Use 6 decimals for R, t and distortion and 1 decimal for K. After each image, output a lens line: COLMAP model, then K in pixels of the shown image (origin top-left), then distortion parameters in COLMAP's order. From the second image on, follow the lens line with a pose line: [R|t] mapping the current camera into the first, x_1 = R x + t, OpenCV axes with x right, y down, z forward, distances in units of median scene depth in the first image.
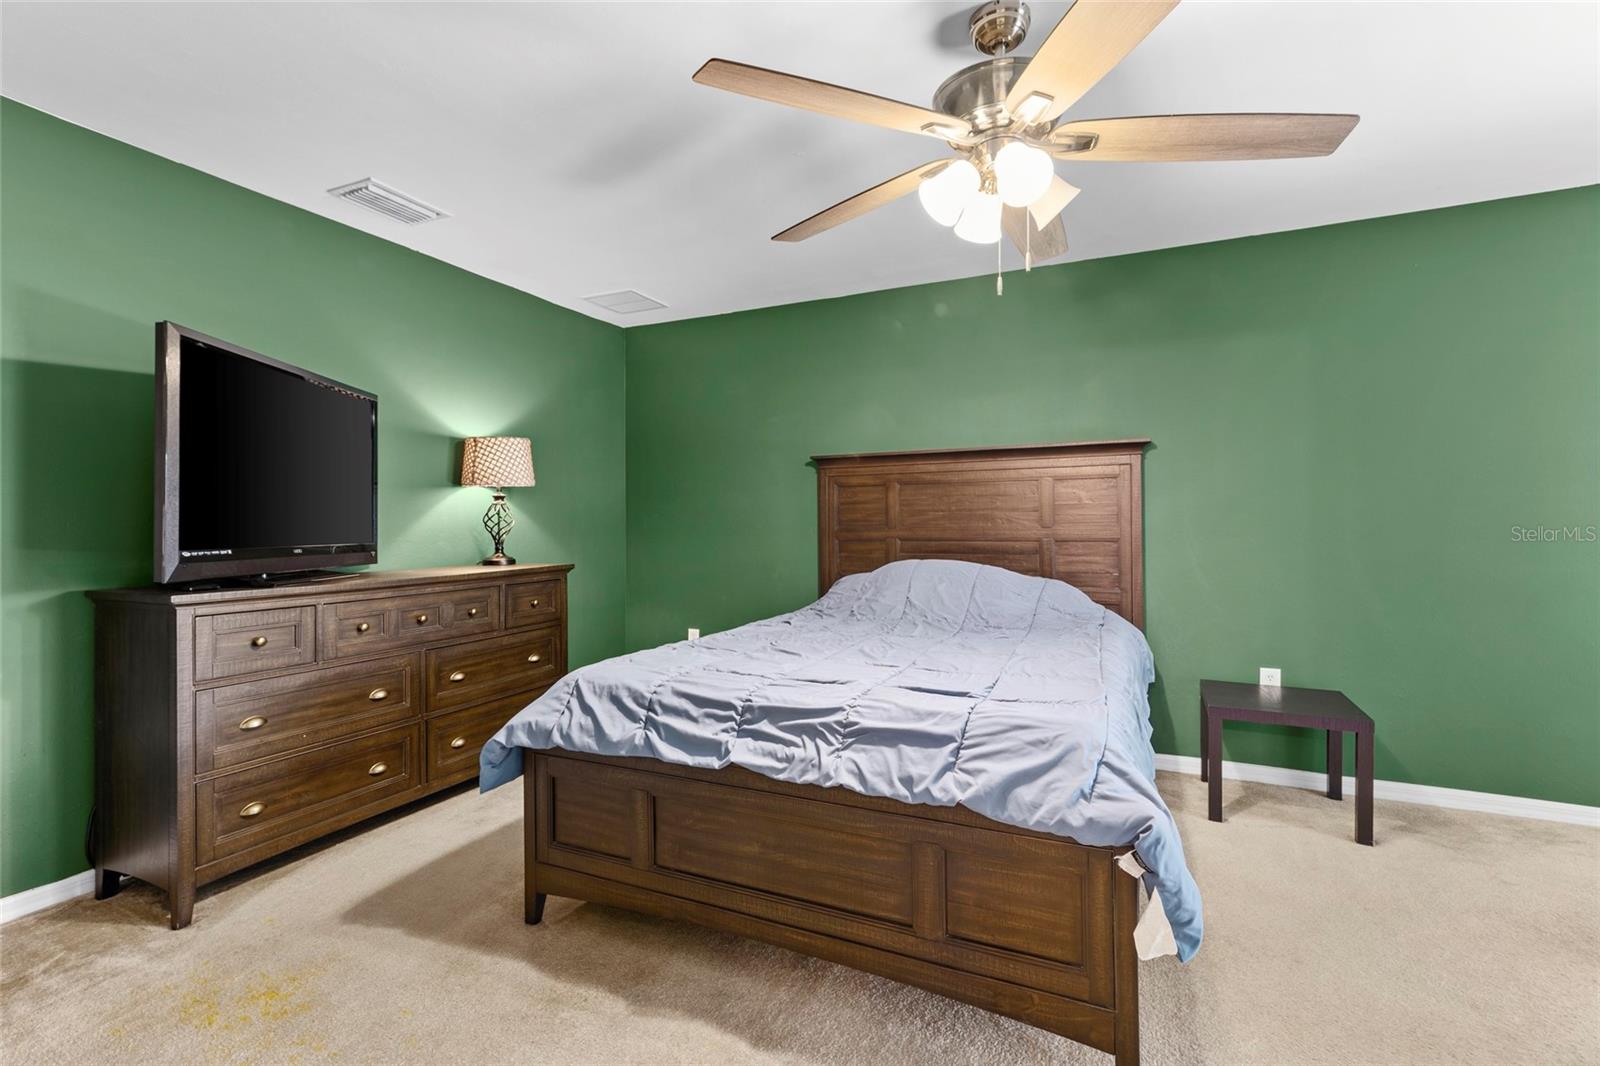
lens RADIAL K [[738.4, 0, 806.4], [0, 738.4, 527.7], [0, 0, 1]] dist [0.010752, -0.000067]
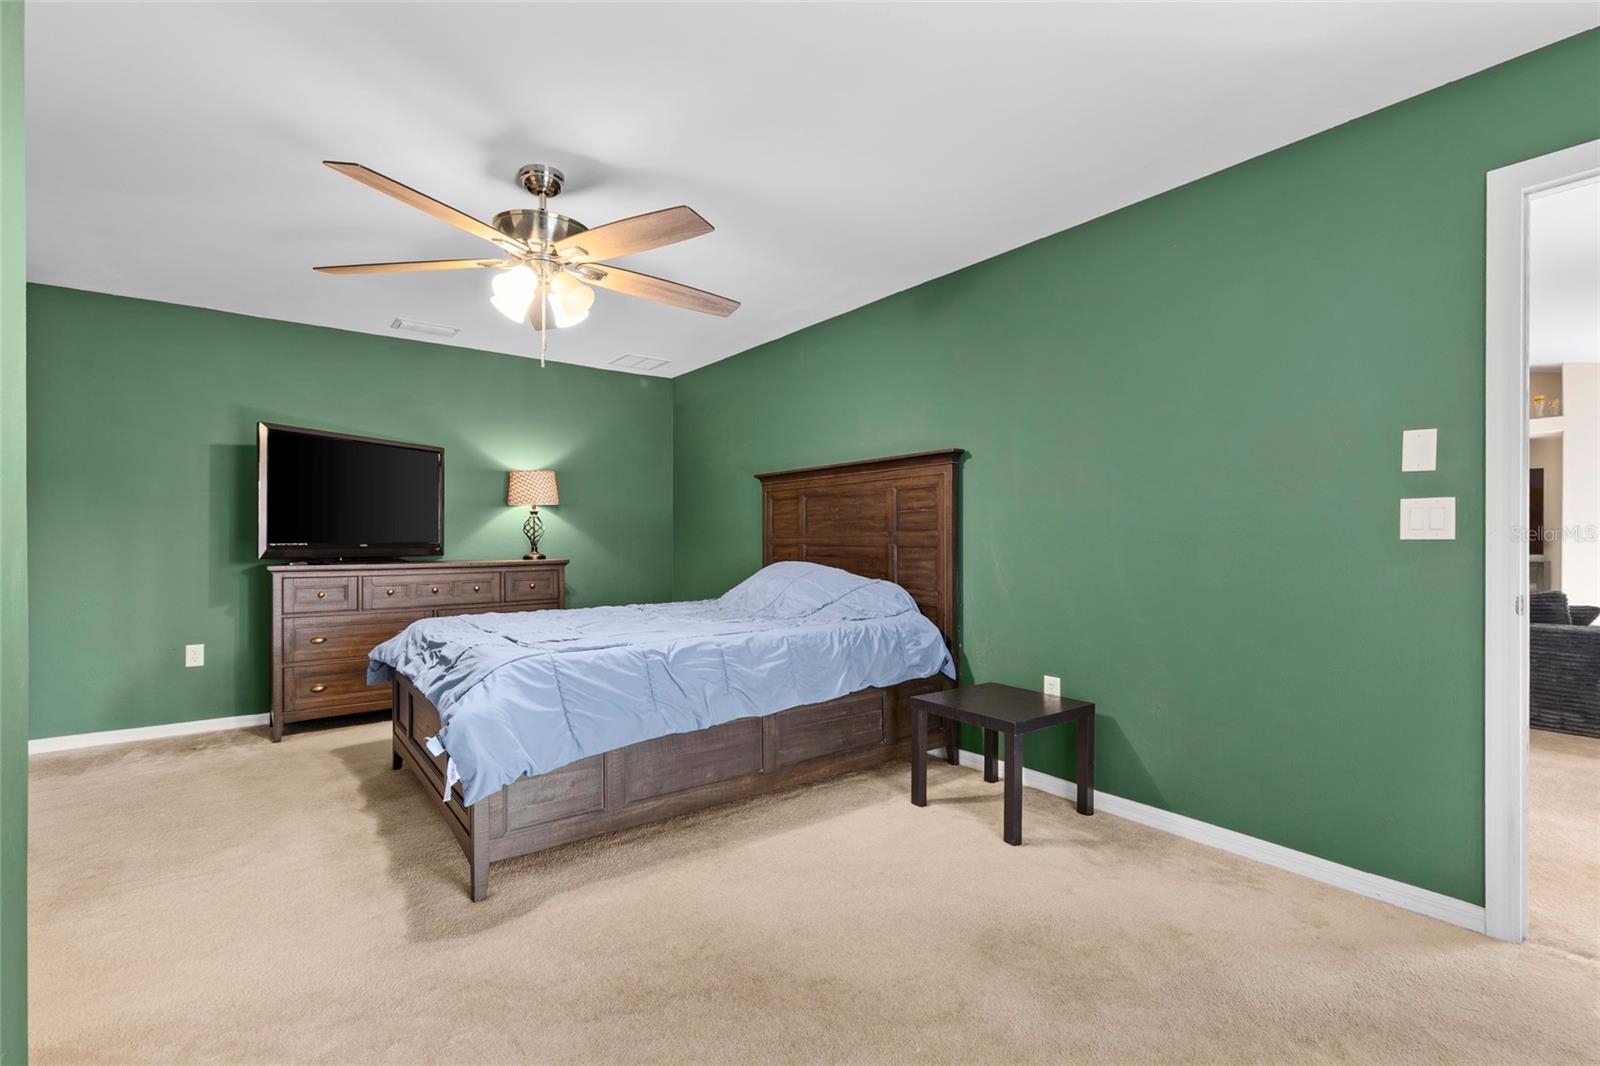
lens RADIAL K [[733.8, 0, 796.5], [0, 733.8, 543.5], [0, 0, 1]] dist [0.012268, 0.000667]
pose [[0.884525, 0.009317, -0.466400, 1.038125], [-0.006793, 0.999952, 0.007092, 0.009070], [0.466444, -0.003104, 0.884545, -0.034432]]
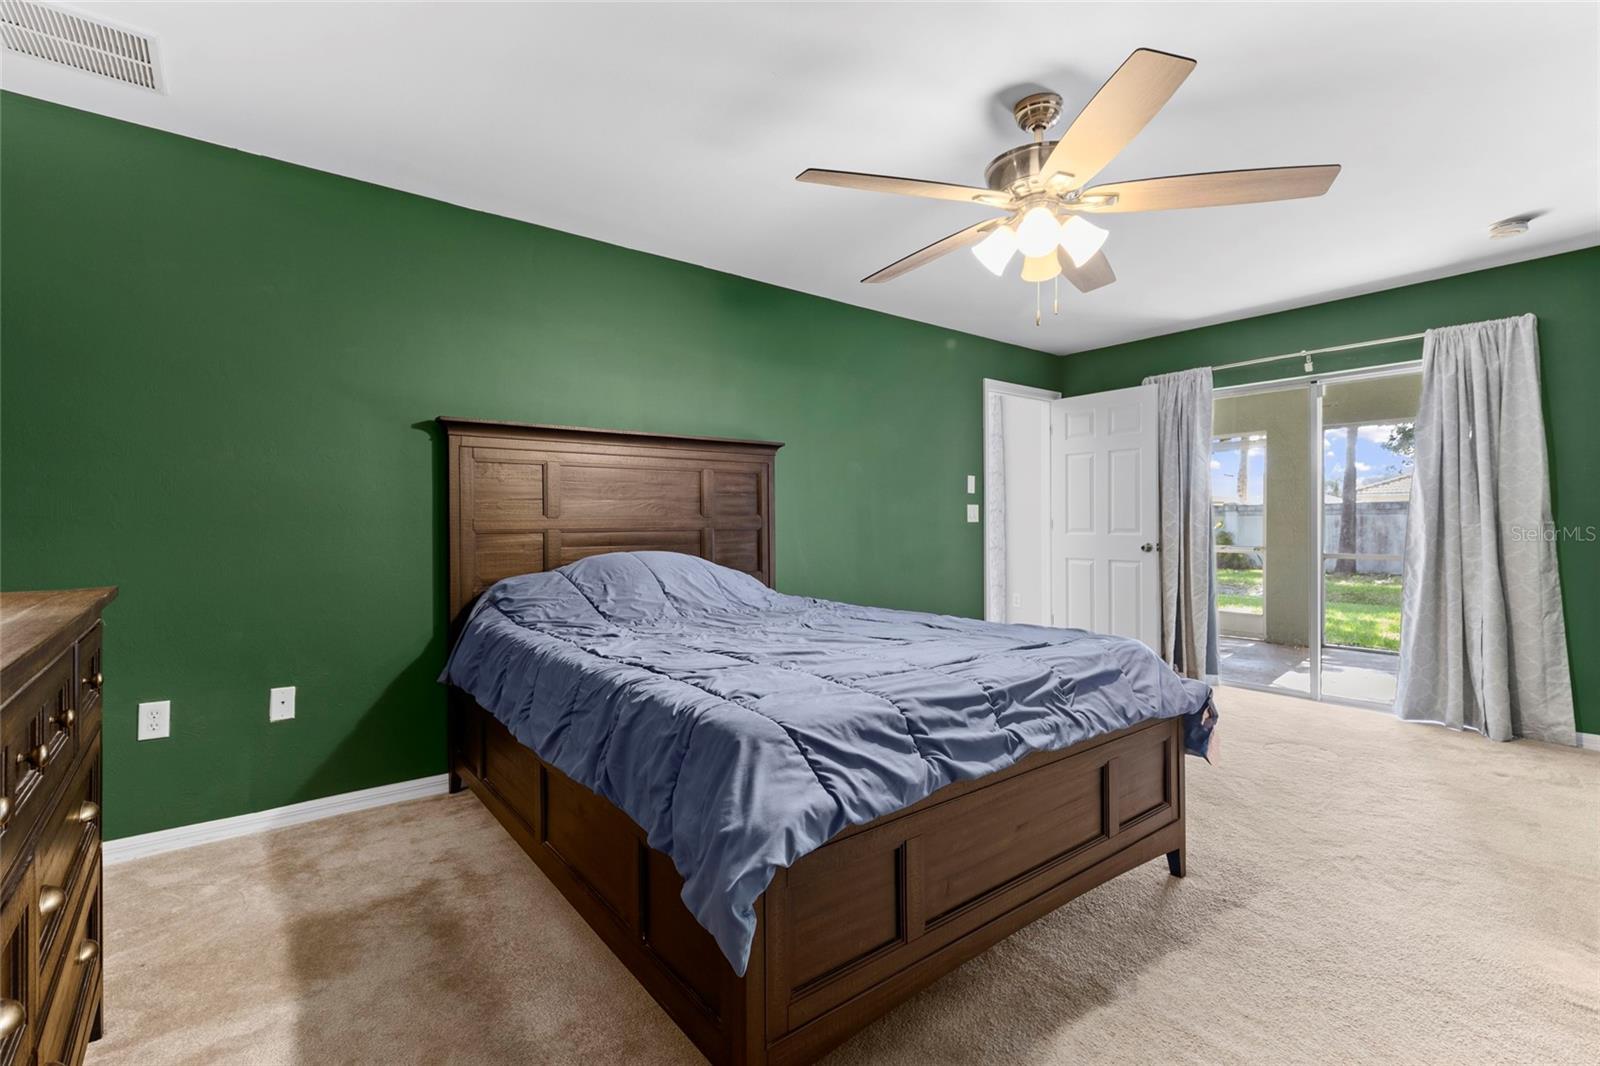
lens RADIAL K [[735.0, 0, 806.4], [0, 735.0, 523.5], [0, 0, 1]] dist [-0.000741, 0.000027]
pose [[0.431645, 0.006067, 0.902023, -0.774217], [0.004428, 0.999951, -0.008845, 0.025567], [-0.902033, 0.007812, 0.431597, 0.613223]]
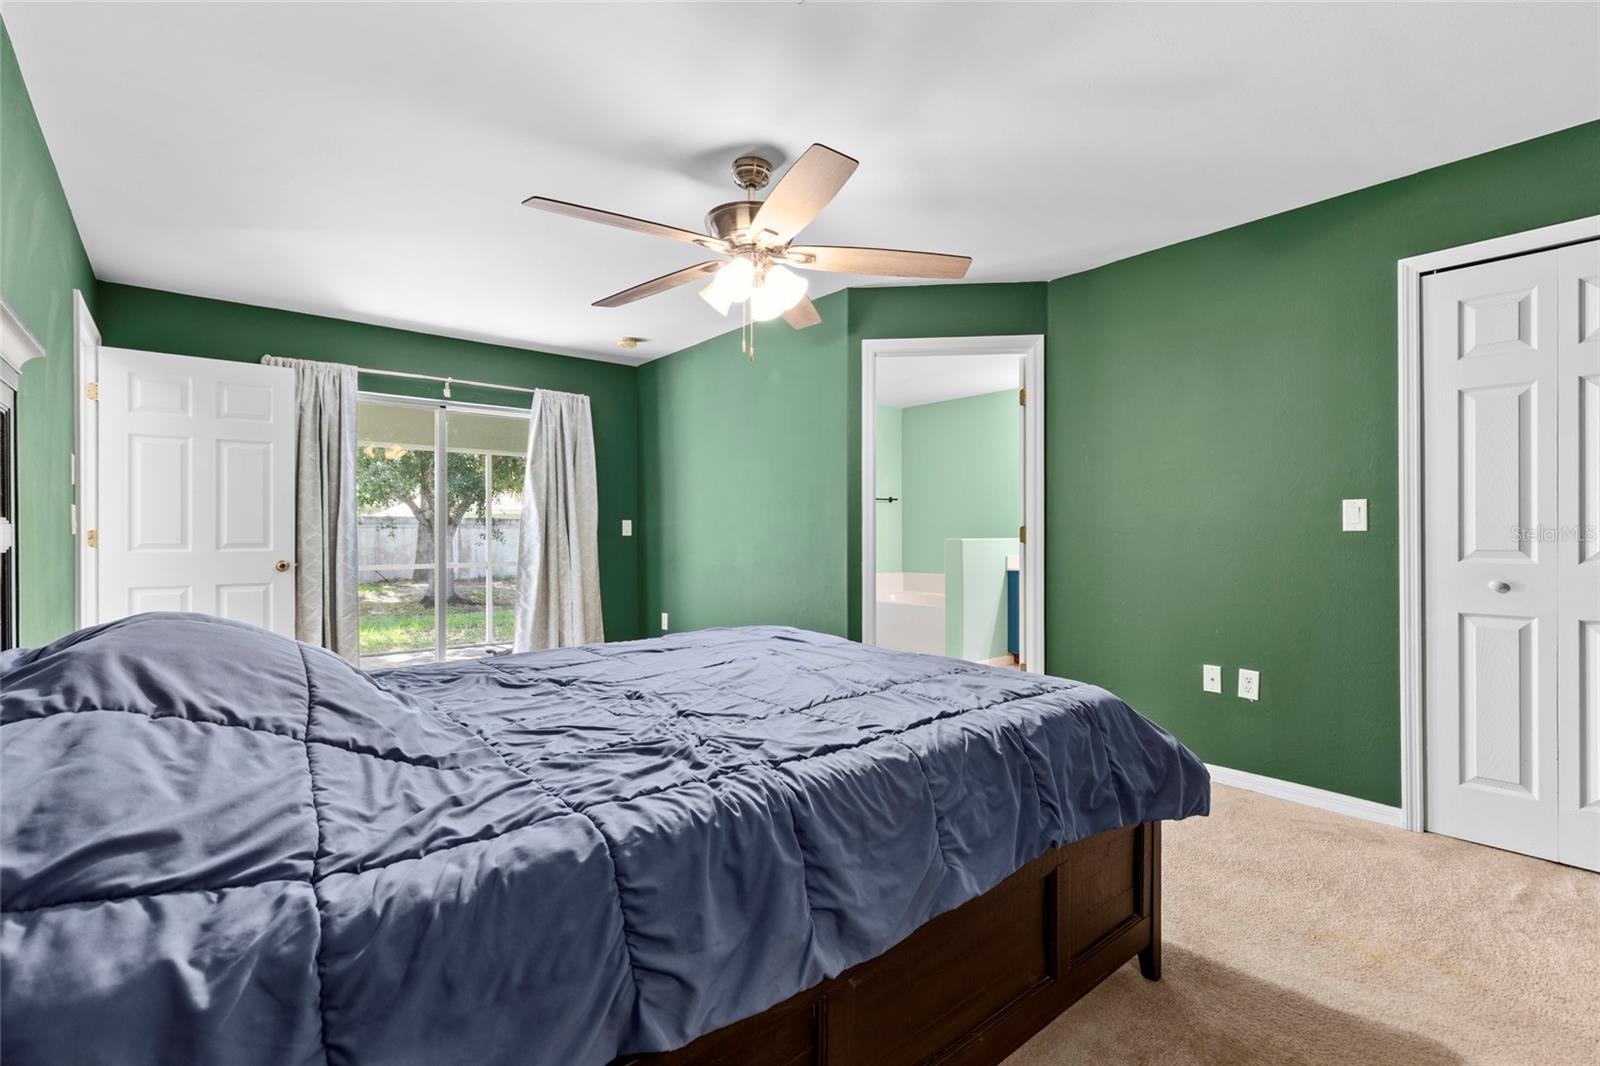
lens RADIAL K [[725.6, 0, 802.4], [0, 725.6, 526.7], [0, 0, 1]] dist [0.005368, 0.000619]
pose [[-0.915130, 0.009914, 0.403038, -0.276558], [0.009690, 0.999950, -0.002594, 0.005178], [-0.403043, 0.001532, -0.915180, 1.675922]]
